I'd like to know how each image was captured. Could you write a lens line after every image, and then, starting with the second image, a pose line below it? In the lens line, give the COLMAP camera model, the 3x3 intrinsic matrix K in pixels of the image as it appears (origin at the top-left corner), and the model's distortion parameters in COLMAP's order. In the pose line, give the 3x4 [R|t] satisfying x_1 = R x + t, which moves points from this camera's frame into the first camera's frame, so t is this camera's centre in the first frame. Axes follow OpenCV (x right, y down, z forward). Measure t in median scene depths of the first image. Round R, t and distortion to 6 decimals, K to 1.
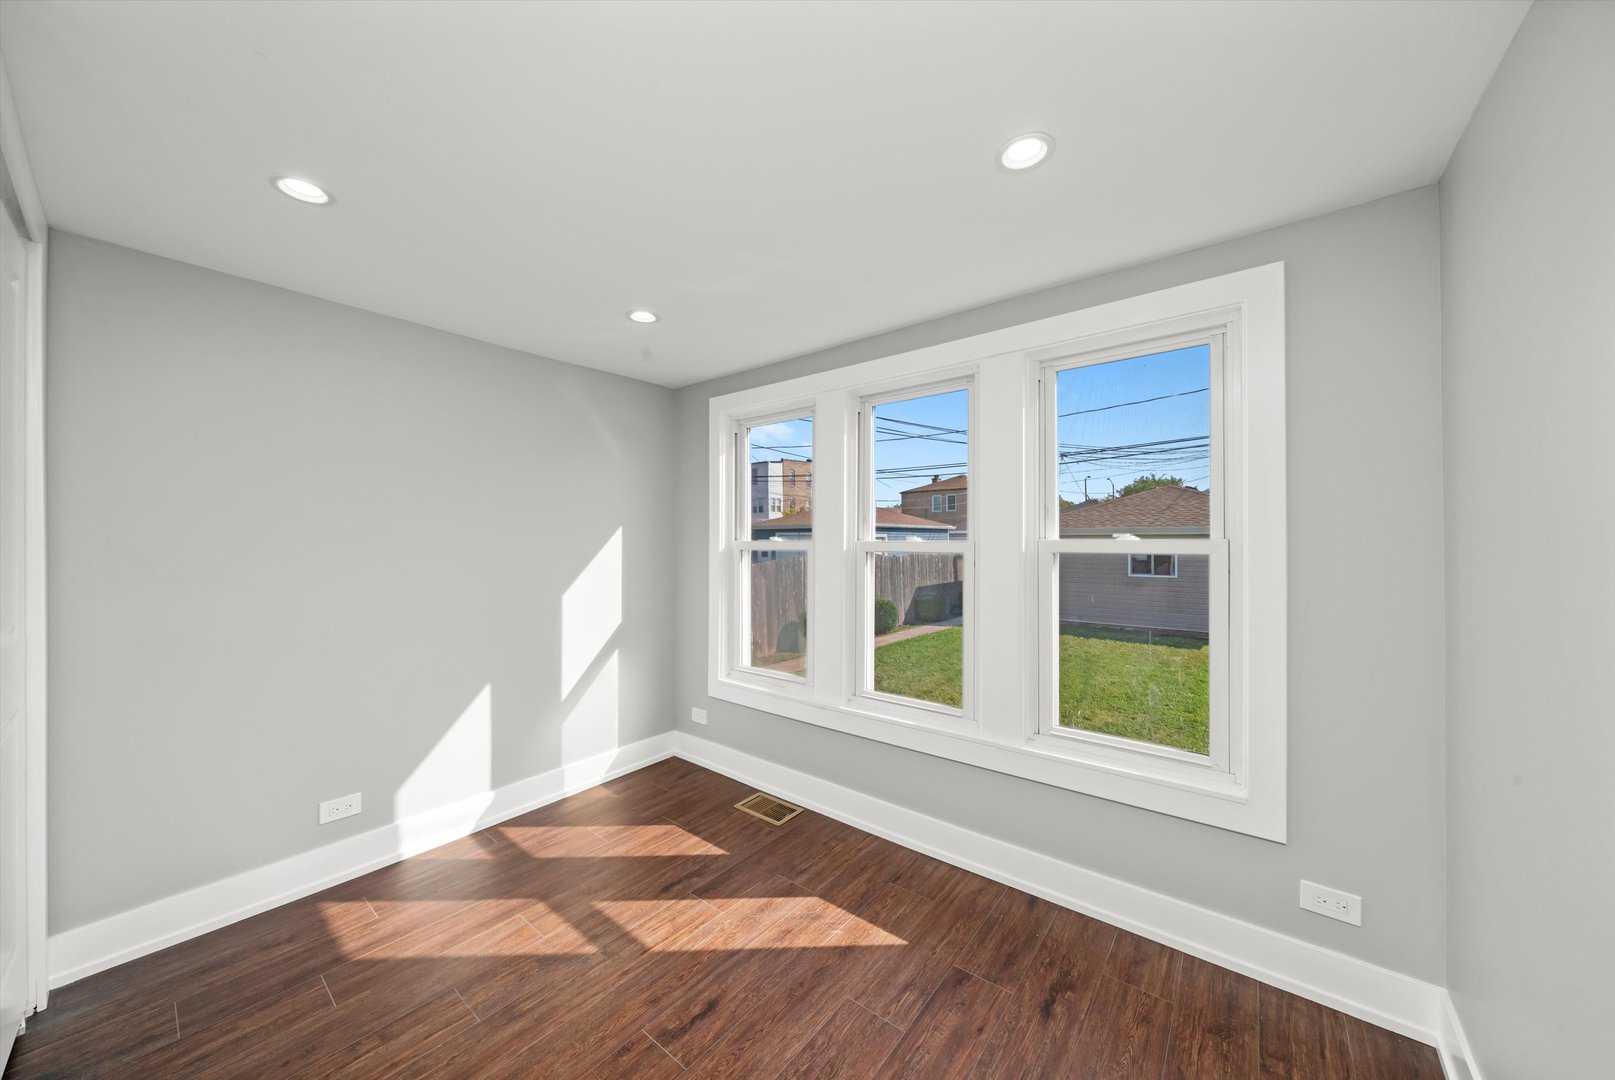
lens RADIAL K [[551.1, 0, 803.8], [0, 551.1, 543.6], [0, 0, 1]] dist [-0.001532, 0.000024]
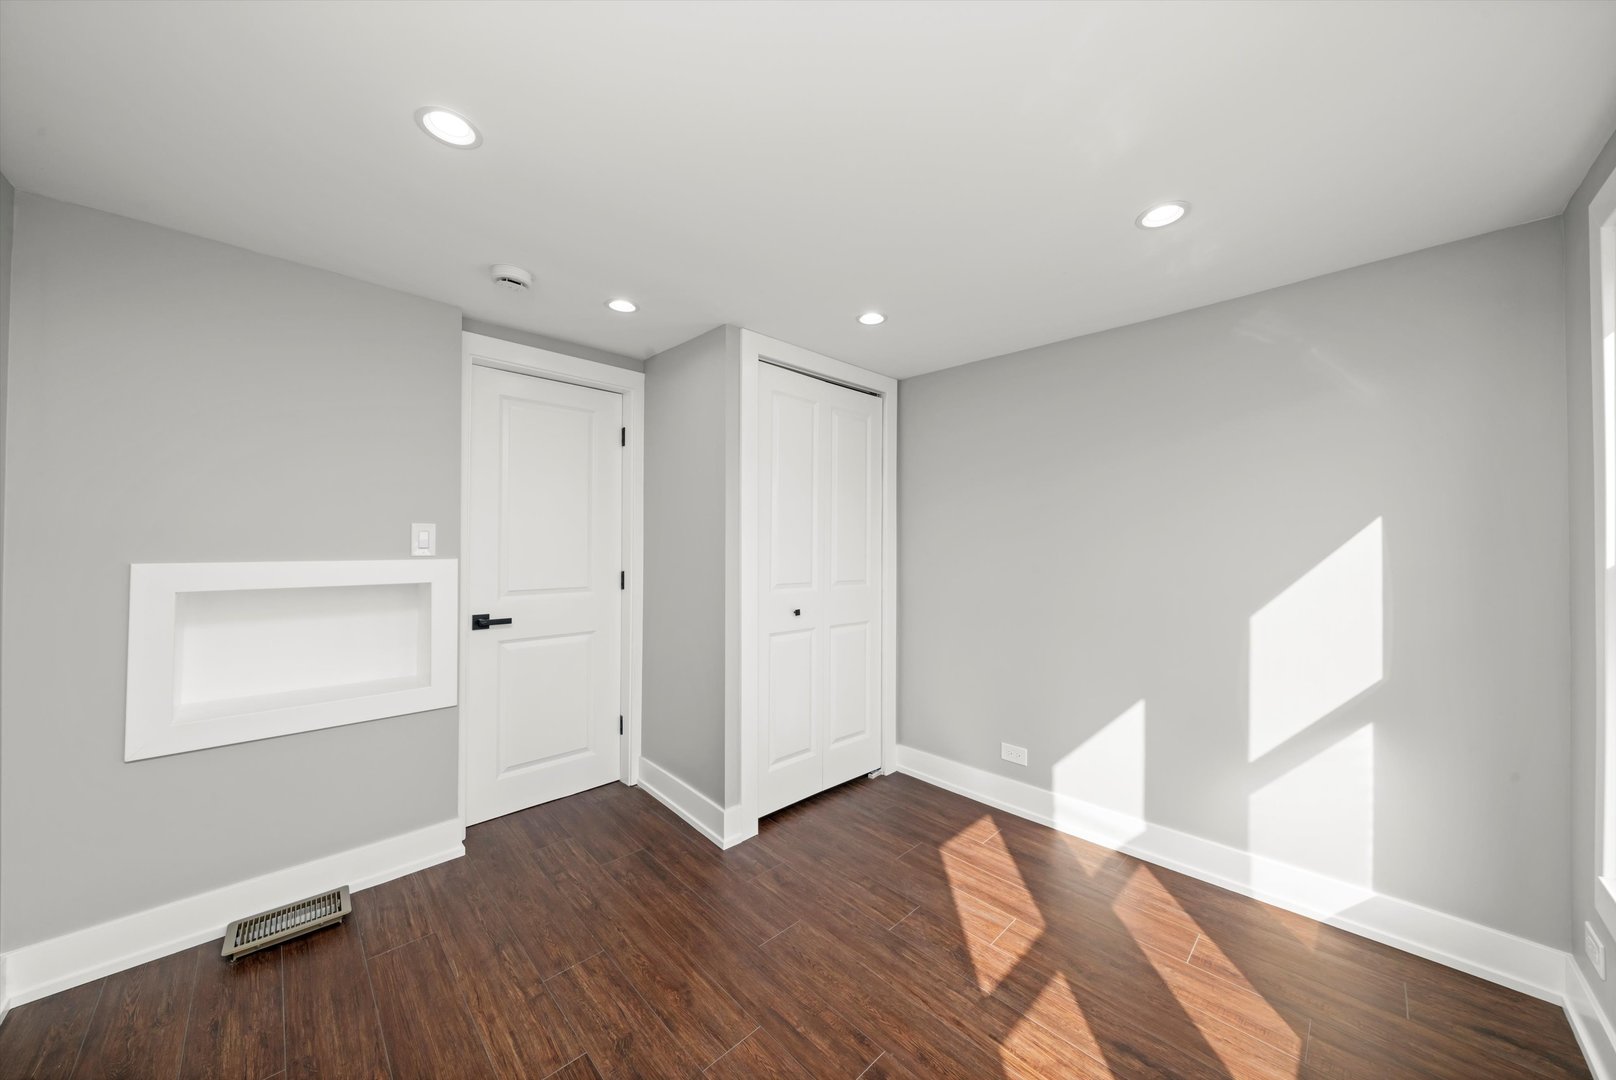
lens RADIAL K [[551.4, 0, 804.7], [0, 551.4, 535.2], [0, 0, 1]] dist [-0.001532, 0.000024]
pose [[-0.109217, -0.016192, -0.993886, 0.529380], [-0.006551, 0.999857, -0.015569, 0.004590], [0.993996, 0.004811, -0.109308, 0.745100]]
